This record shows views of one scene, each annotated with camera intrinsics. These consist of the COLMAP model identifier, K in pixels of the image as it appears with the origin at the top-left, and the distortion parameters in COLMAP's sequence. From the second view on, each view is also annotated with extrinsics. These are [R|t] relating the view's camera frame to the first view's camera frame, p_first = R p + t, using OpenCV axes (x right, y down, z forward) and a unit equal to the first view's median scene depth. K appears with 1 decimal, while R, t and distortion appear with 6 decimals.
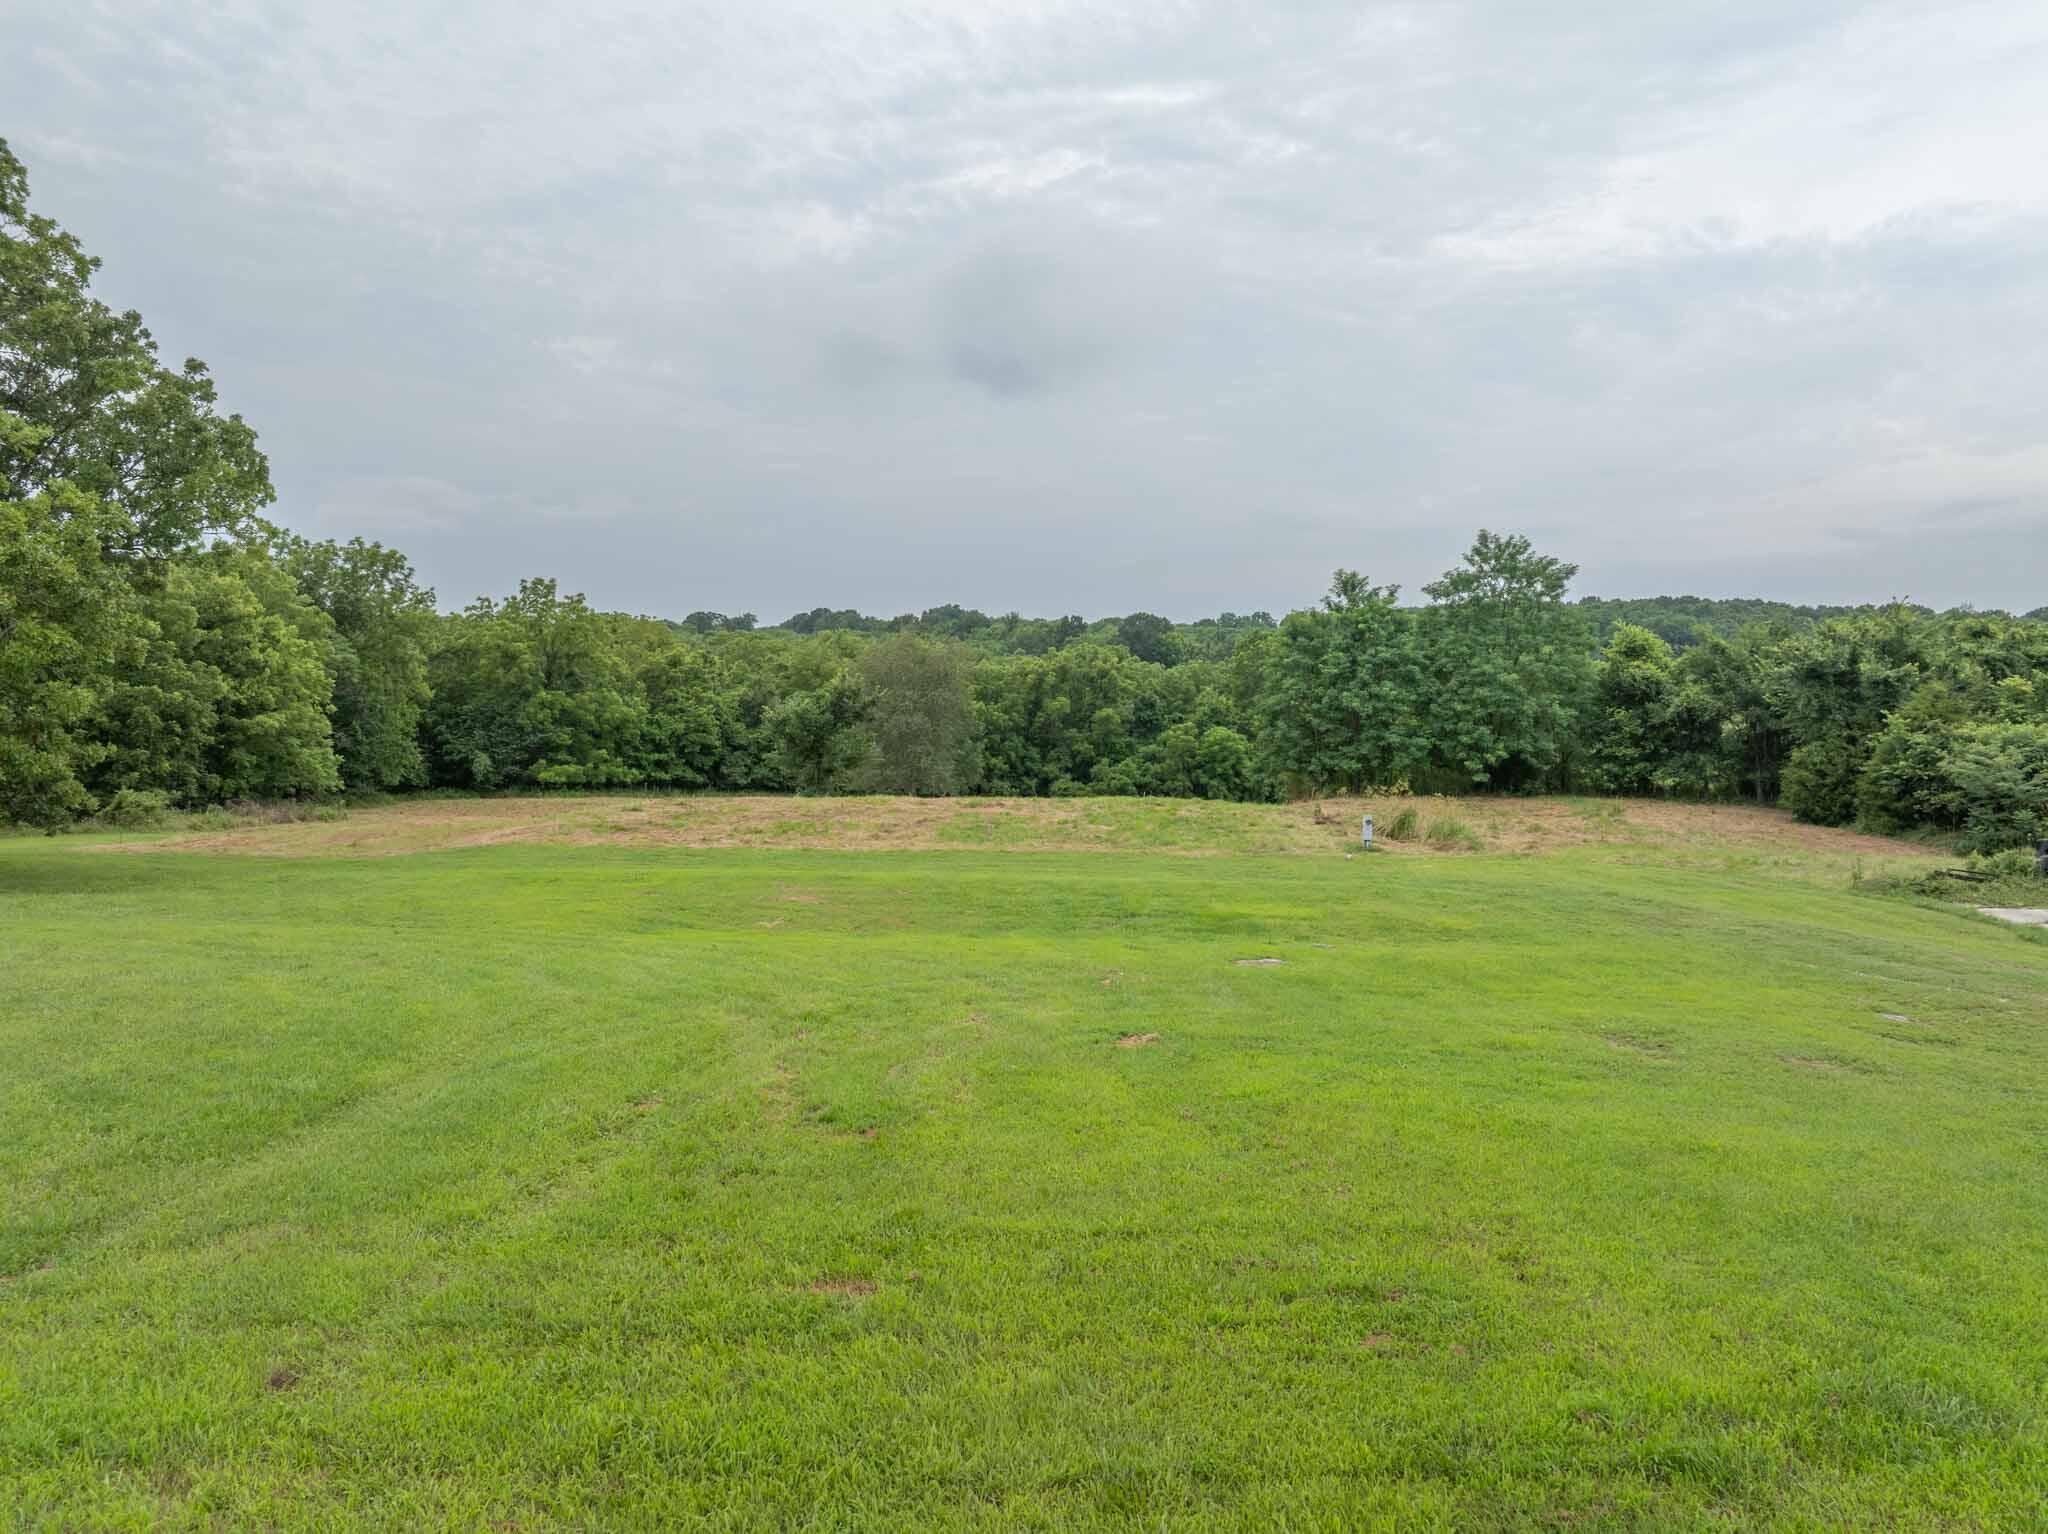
lens RADIAL K [[1504.7, 0, 1047.2], [0, 1504.7, 767.6], [0, 0, 1]] dist [0.007546, -0.004287]
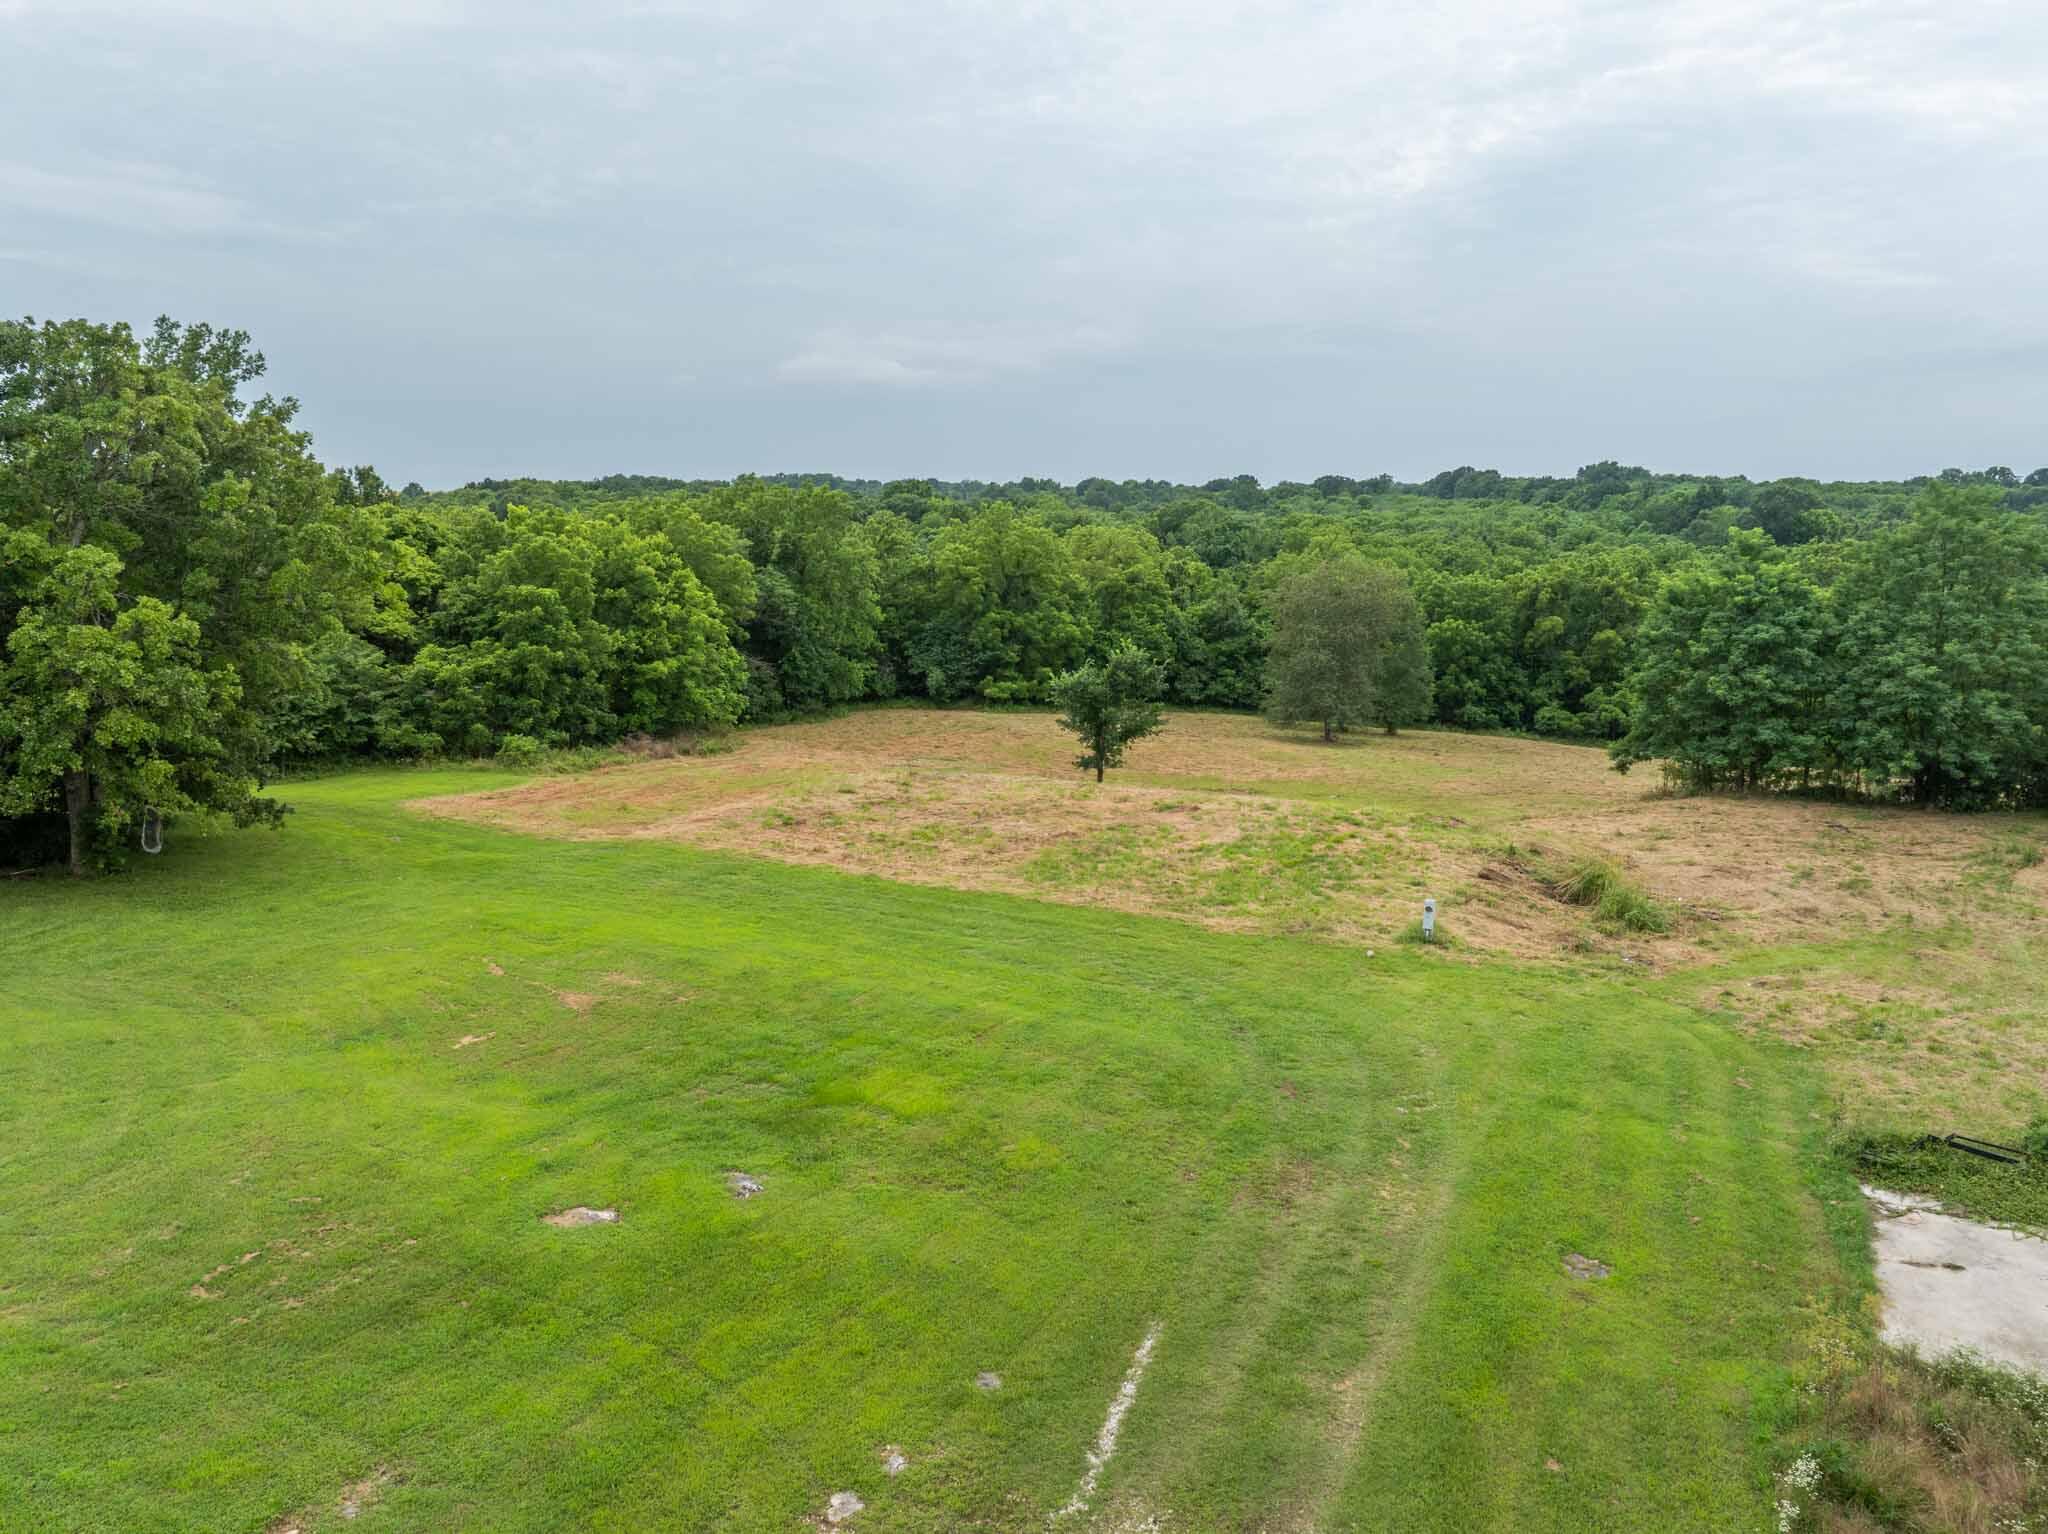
lens RADIAL K [[1504.7, 0, 1047.2], [0, 1504.7, 767.6], [0, 0, 1]] dist [0.007546, -0.004287]
pose [[0.905488, 0.072399, -0.418150, 0.213973], [-0.030985, 0.993989, 0.105004, -0.075402], [0.423238, -0.082124, 0.902289, 0.067282]]
